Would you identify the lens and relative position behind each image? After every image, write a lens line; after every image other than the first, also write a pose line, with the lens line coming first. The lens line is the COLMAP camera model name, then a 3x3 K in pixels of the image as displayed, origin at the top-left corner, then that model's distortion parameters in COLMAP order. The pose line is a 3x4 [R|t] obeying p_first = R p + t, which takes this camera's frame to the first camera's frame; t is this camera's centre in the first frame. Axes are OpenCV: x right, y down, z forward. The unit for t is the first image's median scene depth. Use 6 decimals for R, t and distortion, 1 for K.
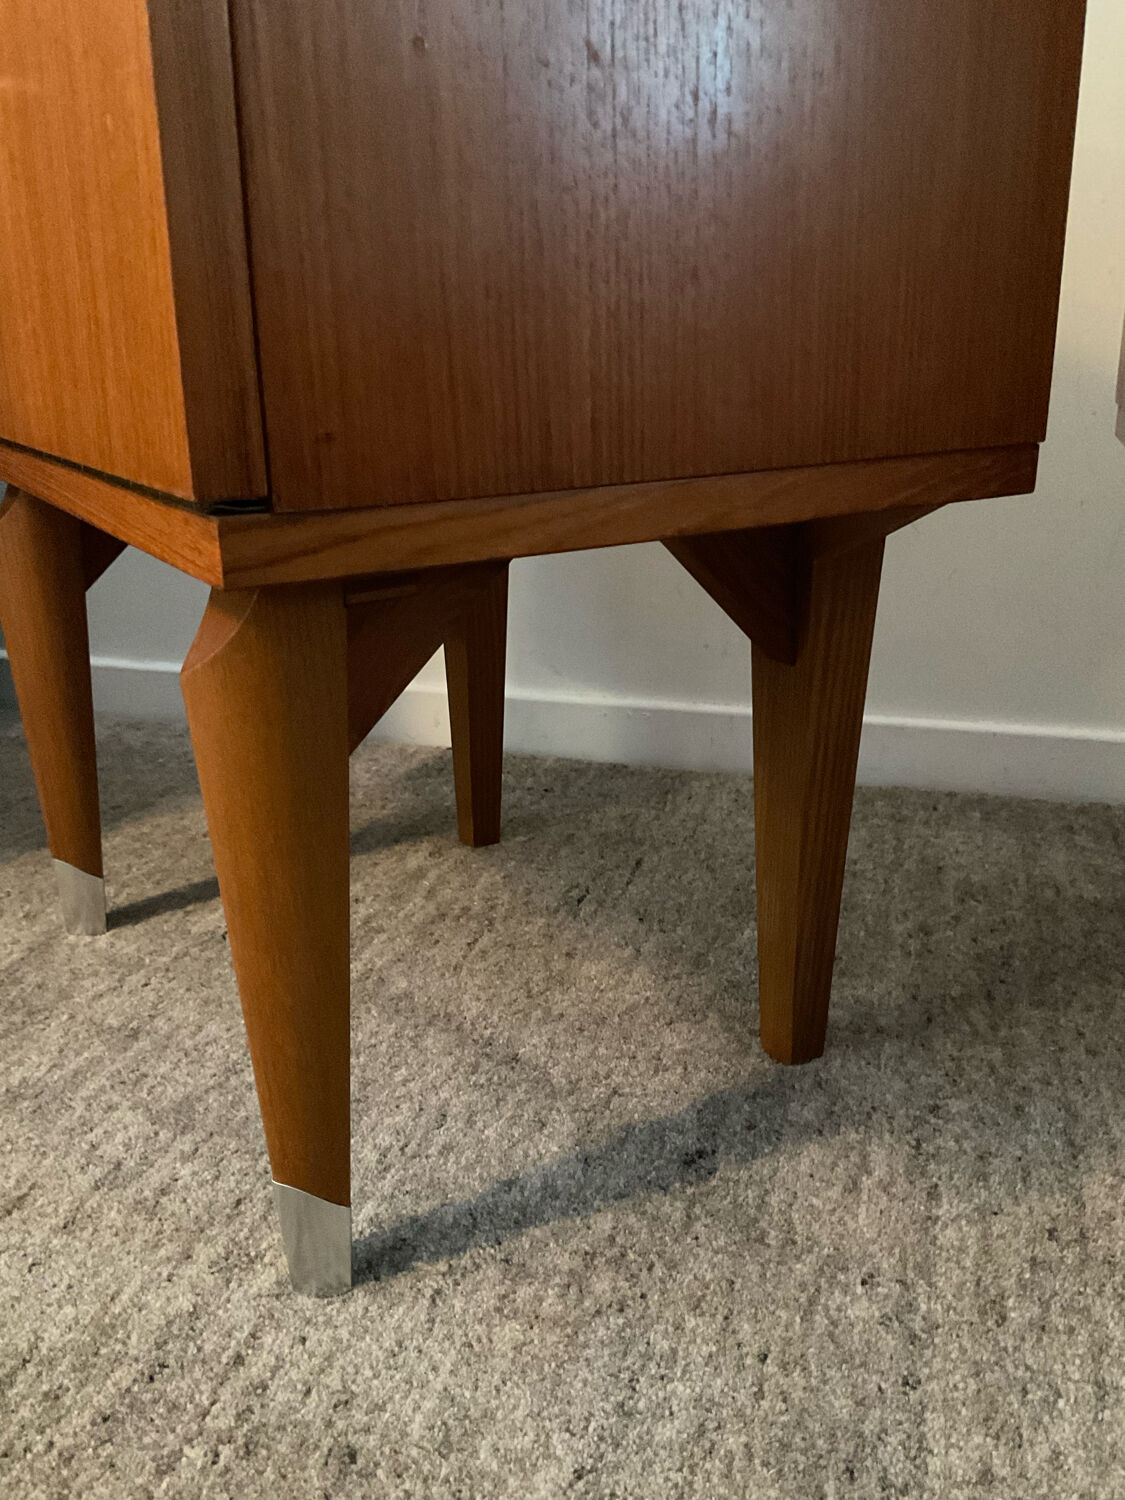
lens RADIAL K [[1276.3, 0, 558.4], [0, 1276.3, 699.0], [0, 0, 1]] dist [0.044643, -0.082779]
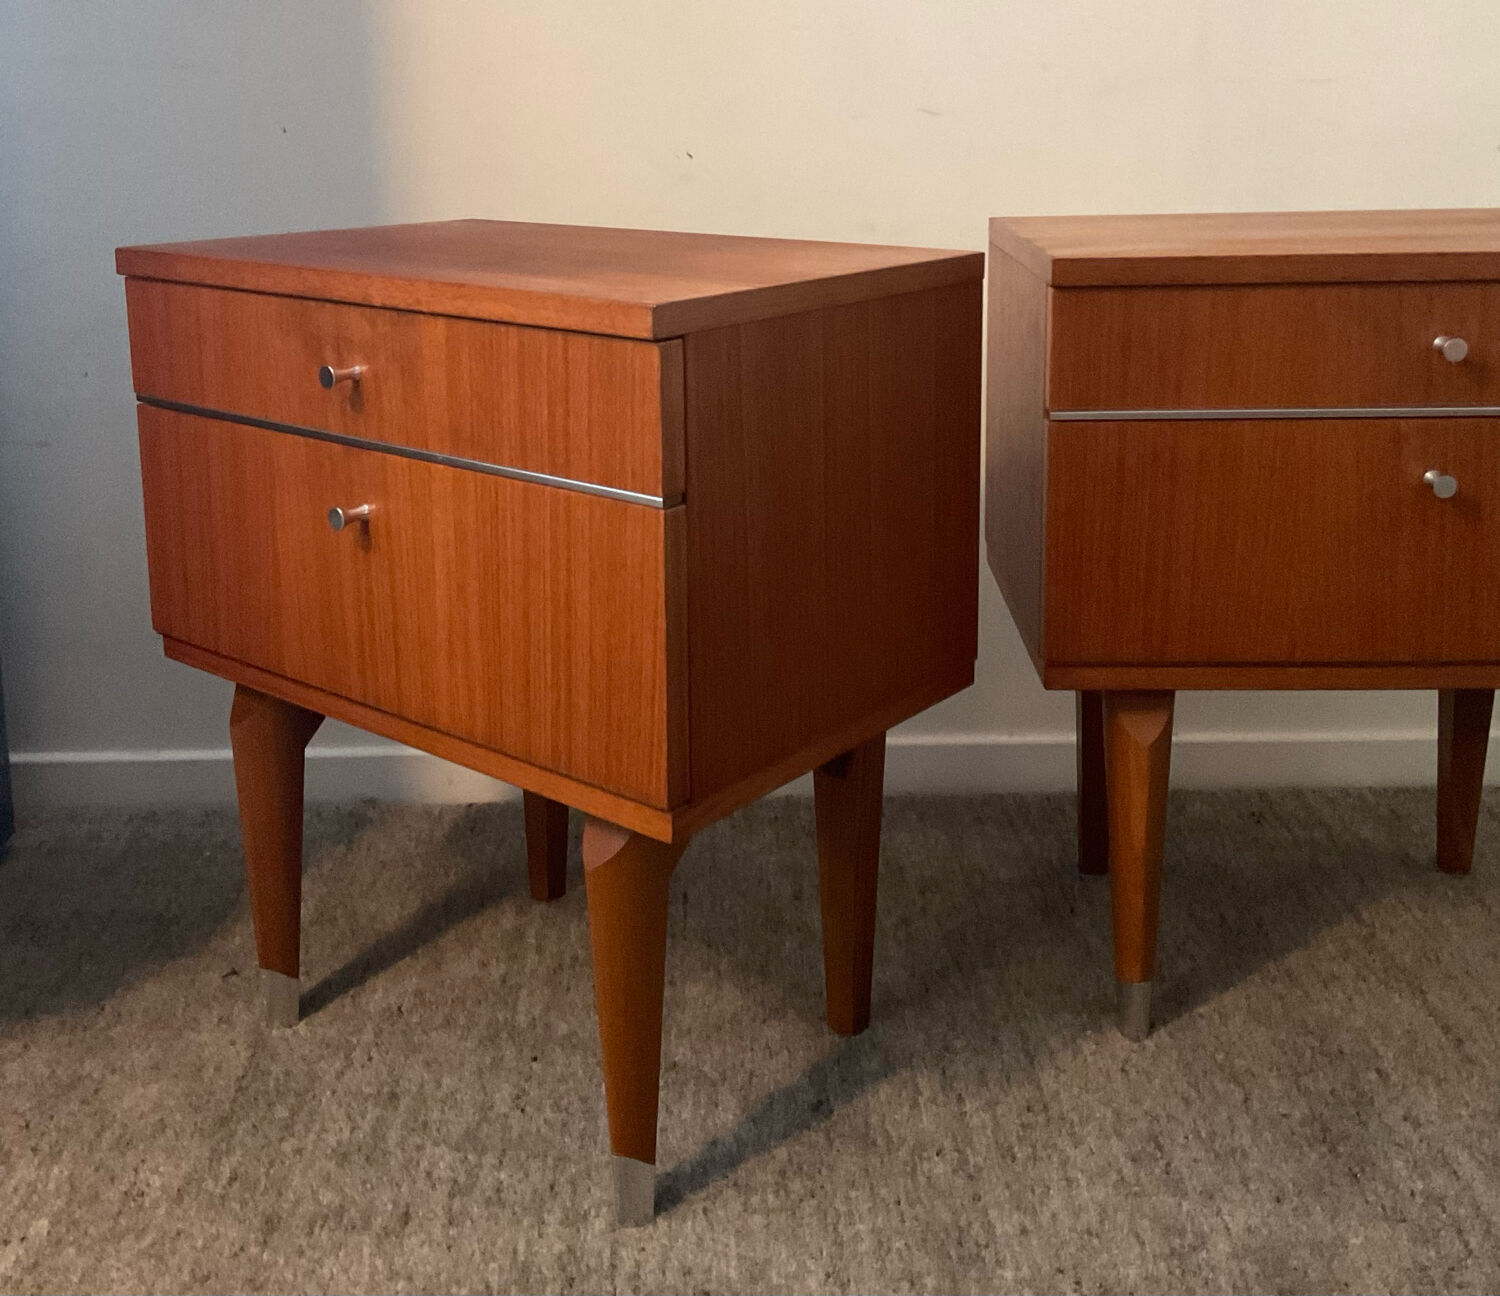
lens RADIAL K [[1702.7, 0, 752.8], [0, 1702.7, 358.5], [0, 0, 1]] dist [-0.016149, 0.000000]
pose [[0.948914, -0.048871, 0.311728, -0.542377], [0.085021, 0.990994, -0.103447, -0.325688], [-0.303865, 0.124666, 0.944523, -1.005775]]
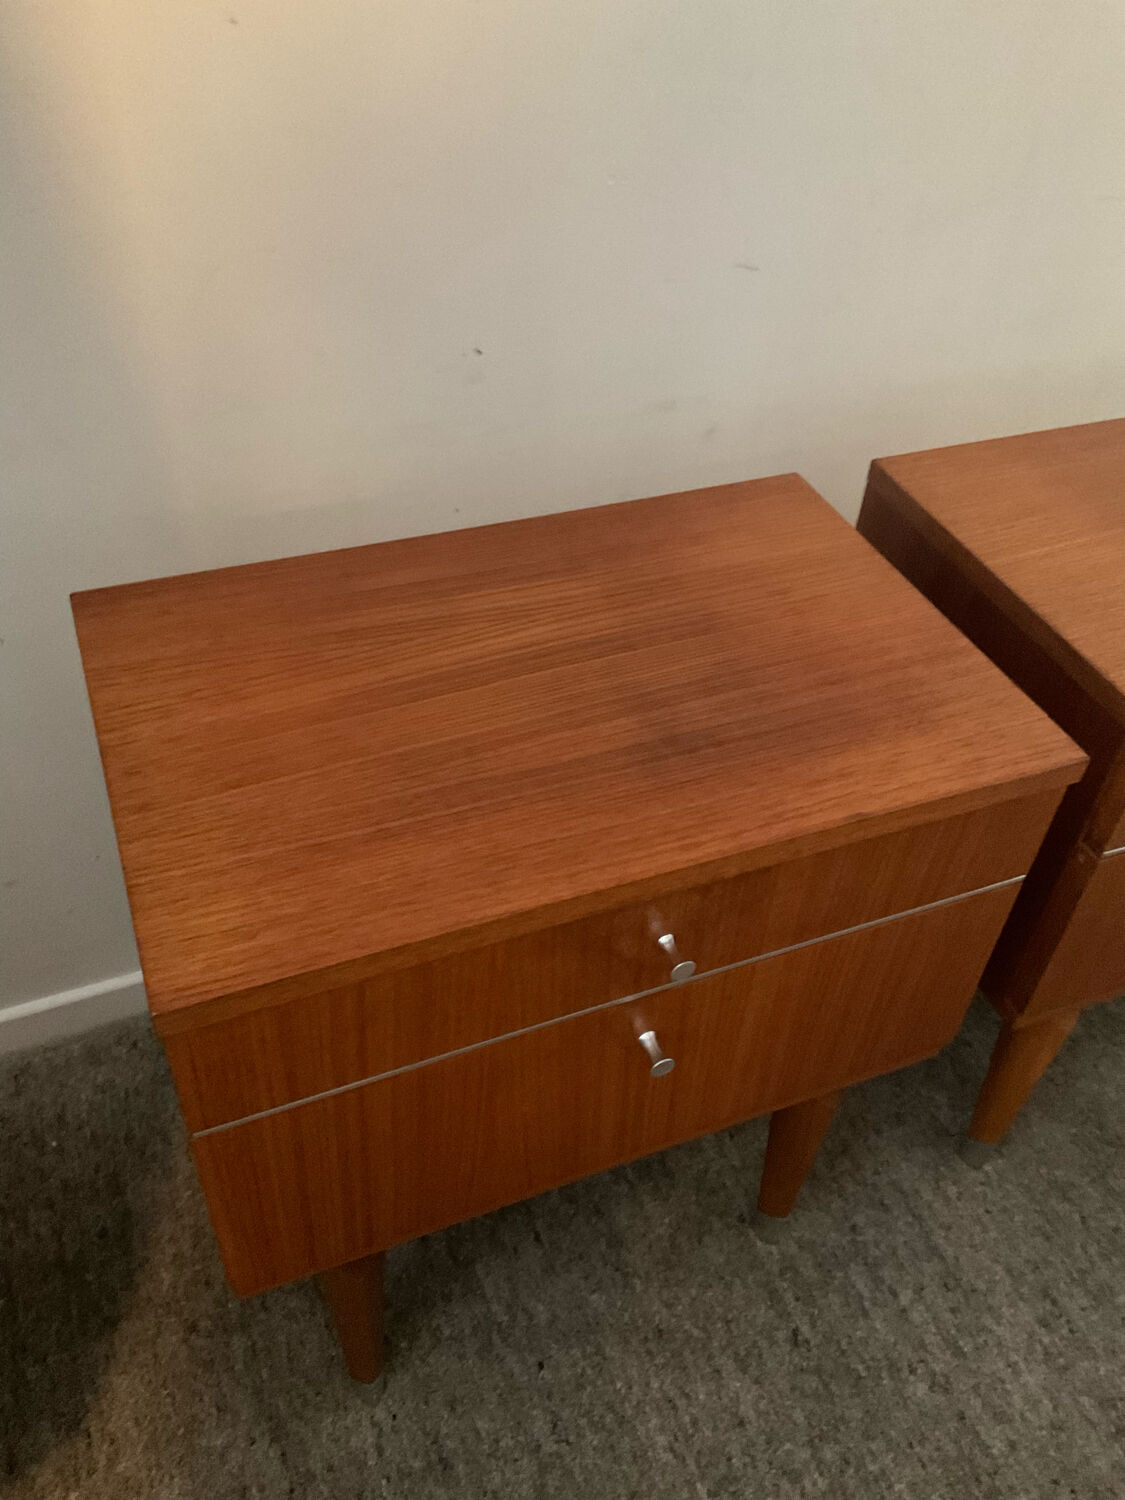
lens RADIAL K [[1276.3, 0, 565.4], [0, 1276.3, 759.8], [0, 0, 1]] dist [0.044643, -0.082779]
pose [[0.767091, -0.398221, 0.502983, -0.710605], [0.122866, 0.860705, 0.494056, -1.263649], [-0.629663, -0.317187, 0.709166, 0.139462]]
